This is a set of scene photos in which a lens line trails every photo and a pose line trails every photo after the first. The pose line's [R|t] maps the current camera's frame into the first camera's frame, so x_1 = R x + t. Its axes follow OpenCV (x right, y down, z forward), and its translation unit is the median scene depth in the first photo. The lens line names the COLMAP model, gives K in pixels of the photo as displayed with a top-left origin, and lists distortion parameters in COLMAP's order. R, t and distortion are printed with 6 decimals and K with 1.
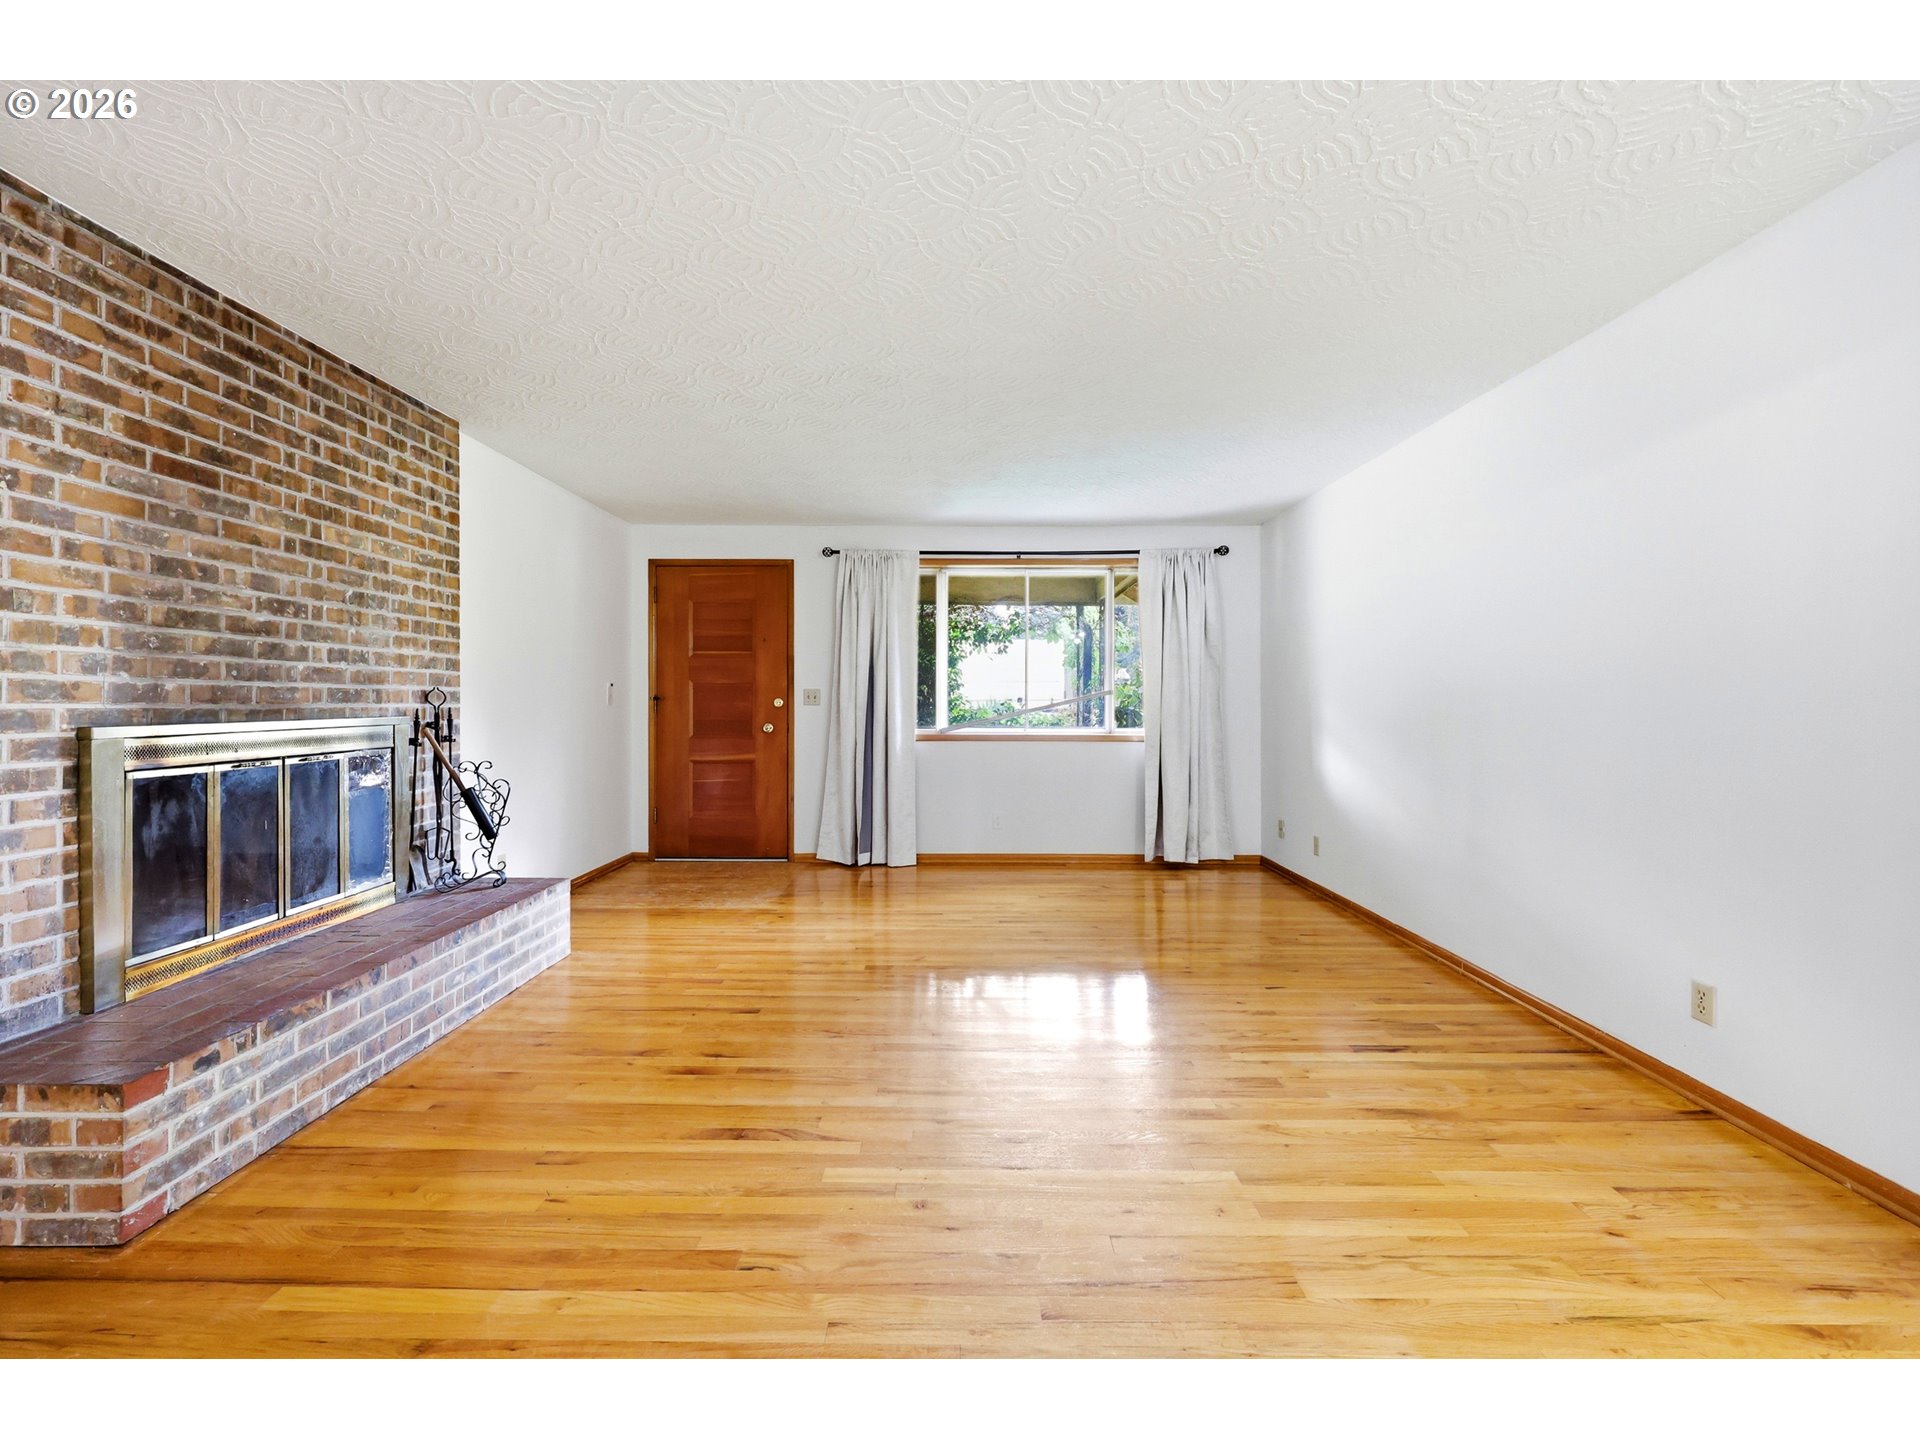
lens RADIAL K [[789.2, 0, 958.7], [0, 789.2, 712.2], [0, 0, 1]] dist [0.000205, 0.007137]
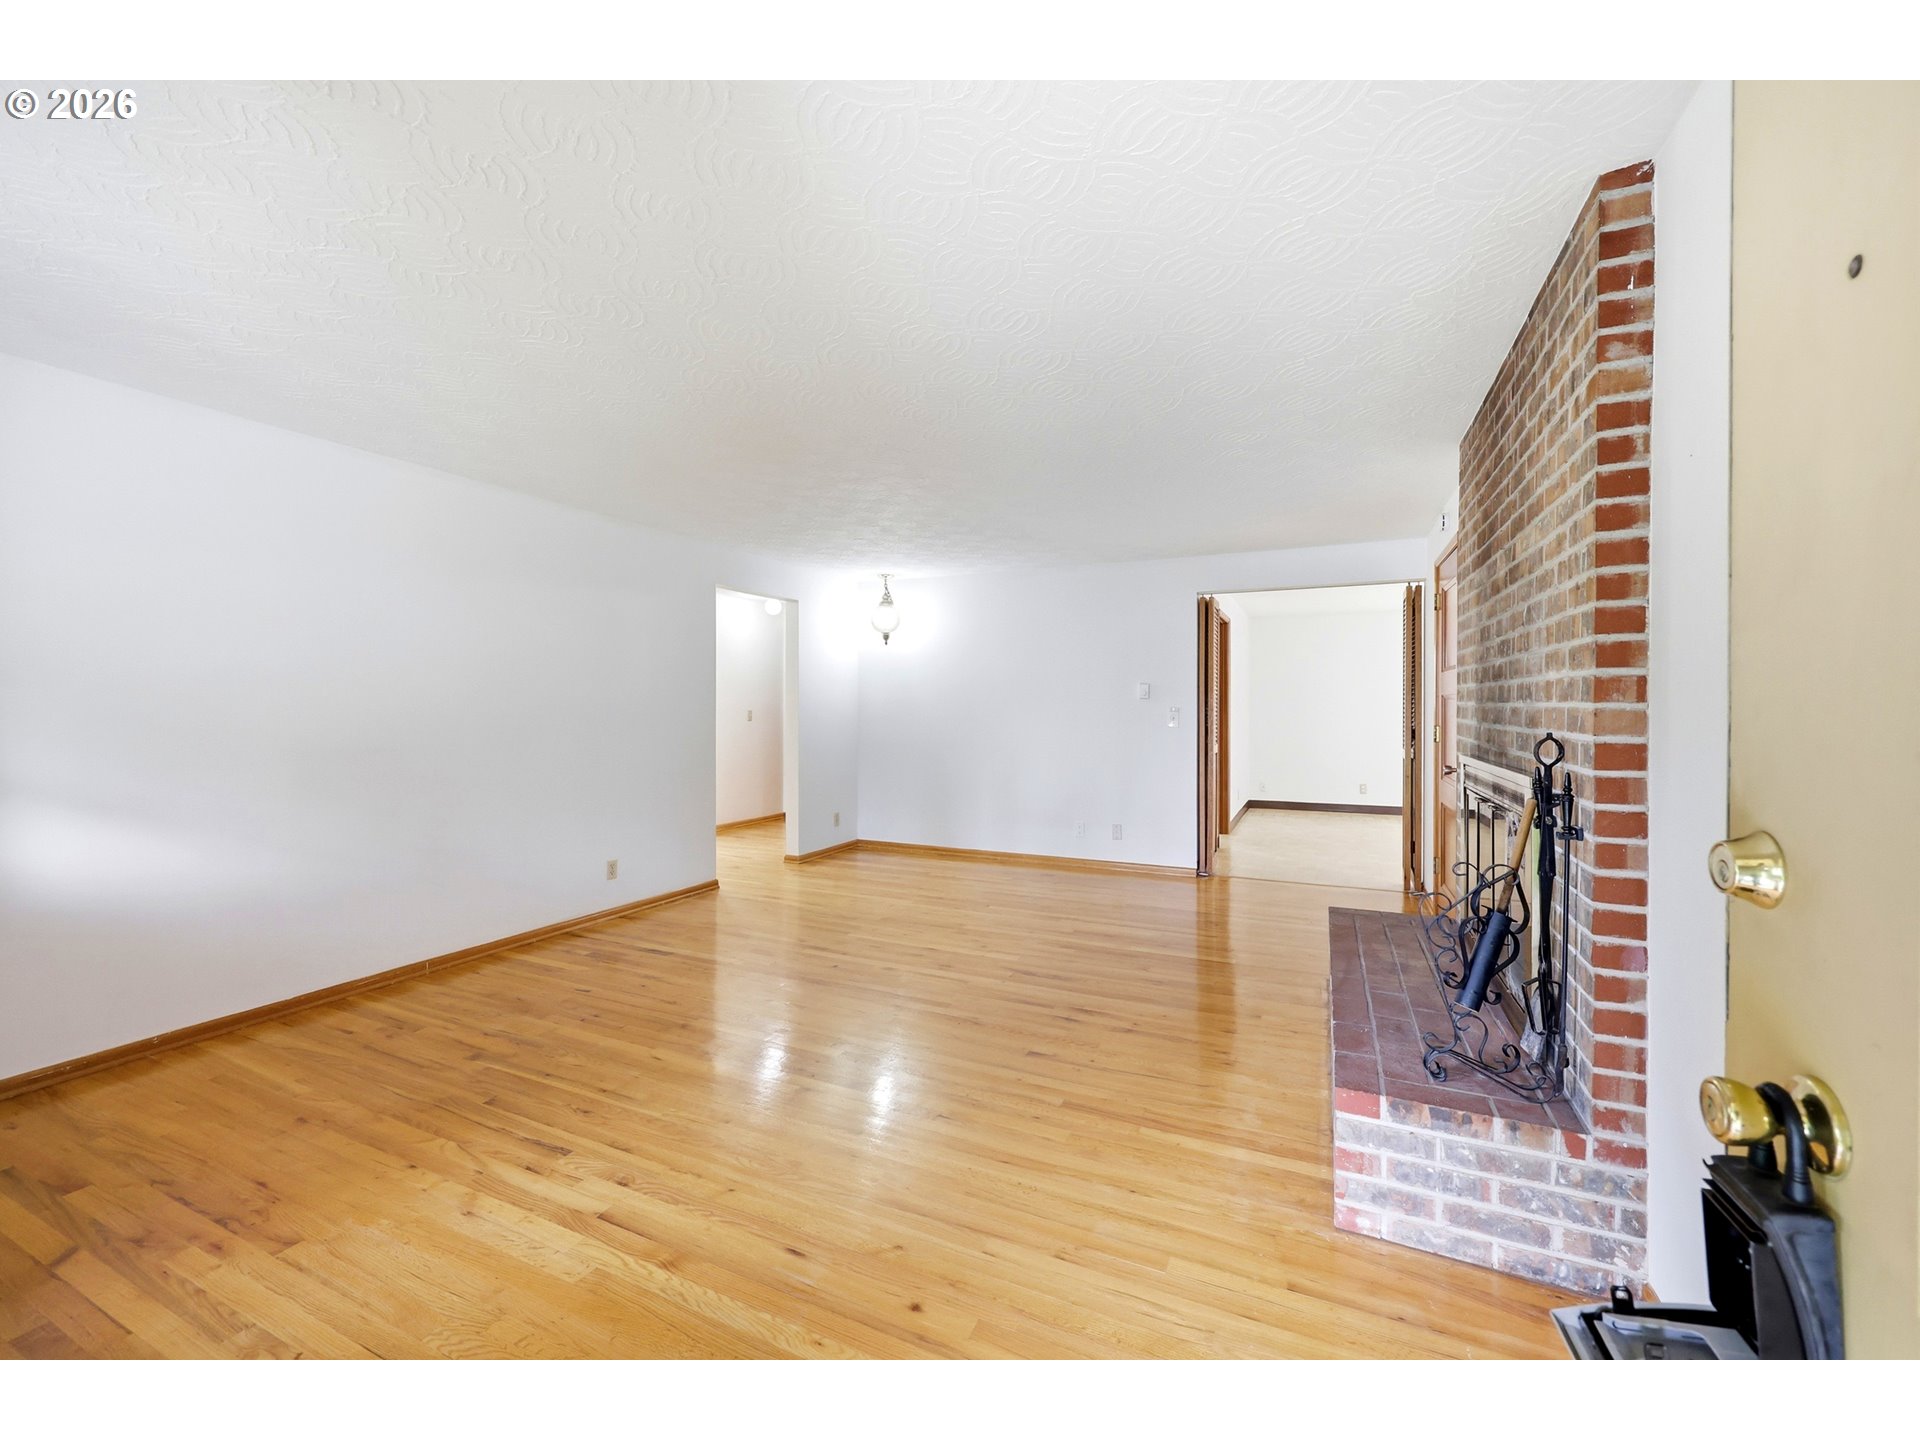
lens RADIAL K [[789.2, 0, 958.7], [0, 789.2, 712.2], [0, 0, 1]] dist [0.000205, 0.007137]
pose [[-0.908753, -0.004698, 0.417308, -0.681992], [0.001530, 0.999892, 0.014590, -0.071998], [-0.417332, 0.013897, -0.908648, 2.249002]]
